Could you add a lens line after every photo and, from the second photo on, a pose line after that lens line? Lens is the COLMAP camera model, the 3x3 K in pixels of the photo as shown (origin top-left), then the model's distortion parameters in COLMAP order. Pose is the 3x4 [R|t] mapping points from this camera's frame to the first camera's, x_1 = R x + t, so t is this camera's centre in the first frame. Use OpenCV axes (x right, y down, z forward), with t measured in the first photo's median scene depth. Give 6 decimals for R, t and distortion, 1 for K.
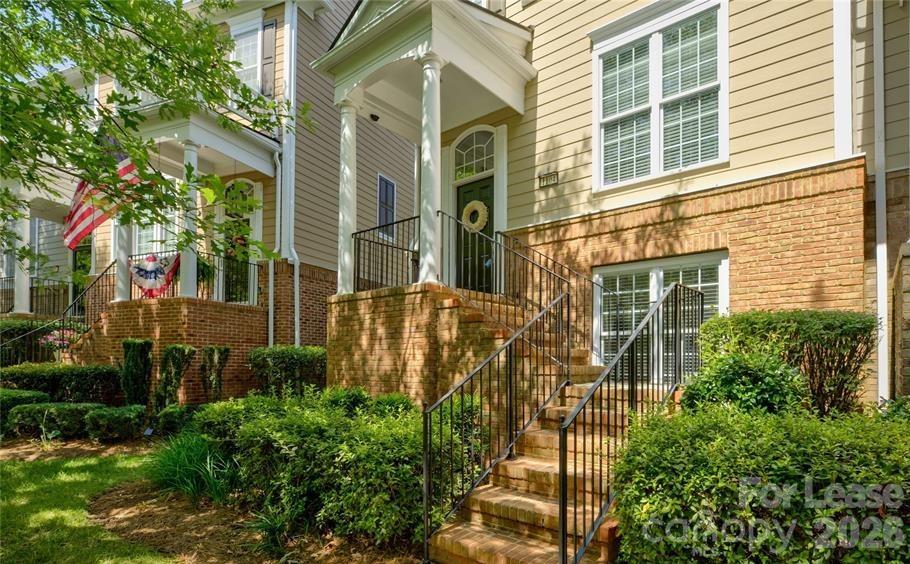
lens RADIAL K [[855.2, 0, 455.0], [0, 855.2, 282.0], [0, 0, 1]] dist [-0.013763, -0.004094]
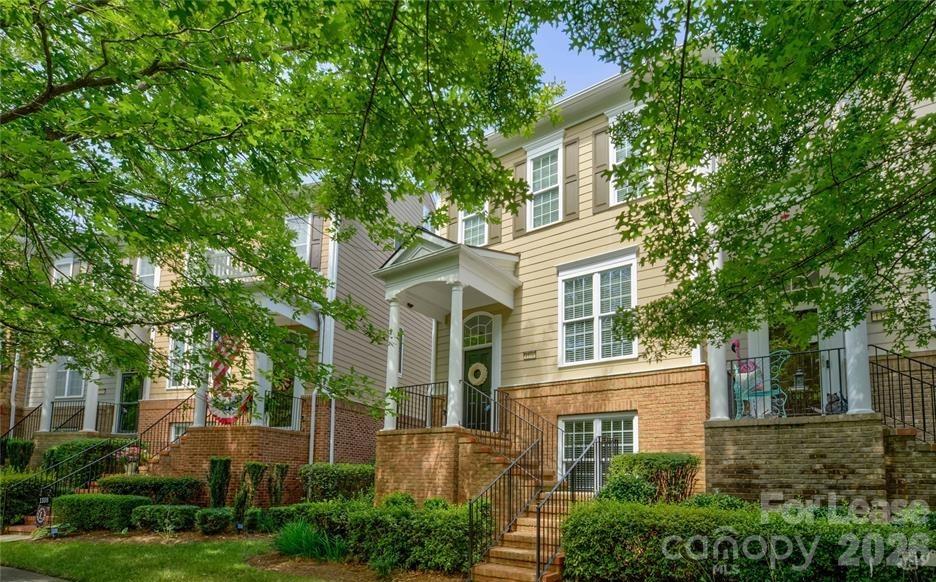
lens RADIAL K [[879.6, 0, 468.0], [0, 879.6, 291.0], [0, 0, 1]] dist [-0.013763, -0.004094]
pose [[0.998832, 0.019936, 0.044025, -0.077533], [-0.014761, 0.993268, -0.114895, -0.058181], [-0.046019, 0.114110, 0.992402, -0.609336]]
